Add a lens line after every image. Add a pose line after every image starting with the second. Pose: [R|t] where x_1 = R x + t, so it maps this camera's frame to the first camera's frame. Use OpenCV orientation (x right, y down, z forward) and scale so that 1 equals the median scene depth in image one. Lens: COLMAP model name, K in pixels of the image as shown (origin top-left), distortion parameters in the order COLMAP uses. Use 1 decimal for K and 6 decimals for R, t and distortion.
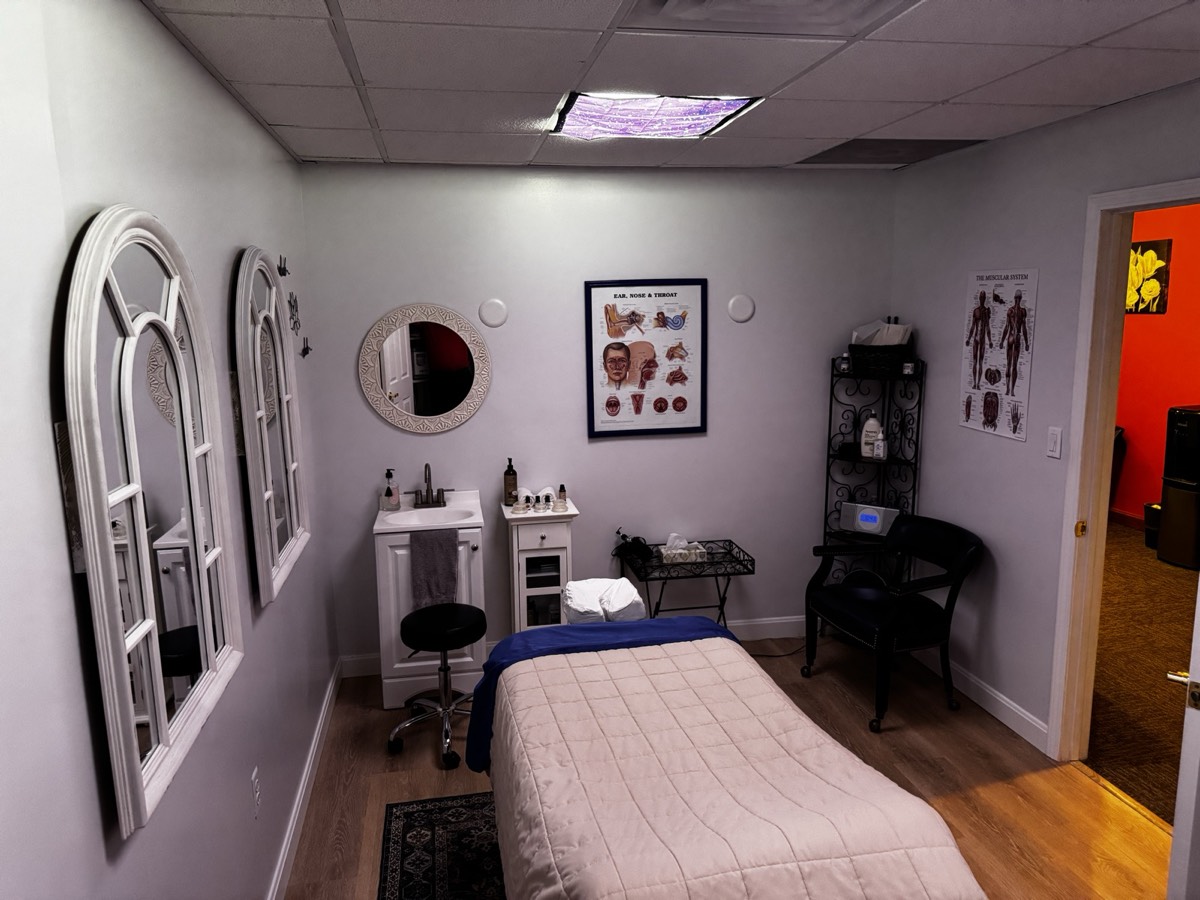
lens RADIAL K [[850.0, 0, 599.4], [0, 850.0, 448.5], [0, 0, 1]] dist [0.060021, -0.044490]
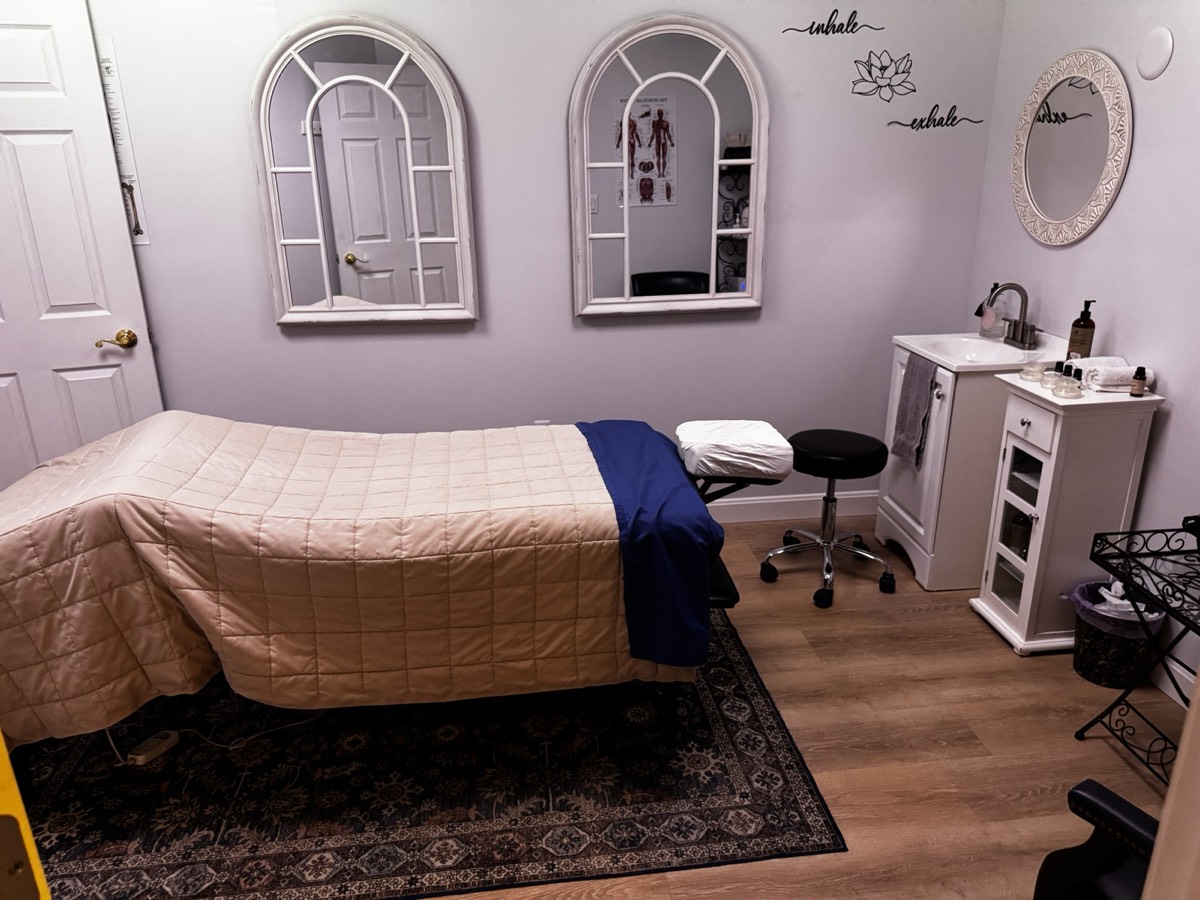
lens RADIAL K [[850.0, 0, 601.6], [0, 850.0, 450.9], [0, 0, 1]] dist [0.060021, -0.044490]
pose [[-0.070868, 0.360445, -0.930085, 0.577406], [-0.149265, 0.918098, 0.367173, -0.070767], [0.986254, 0.164850, -0.011262, 0.682541]]
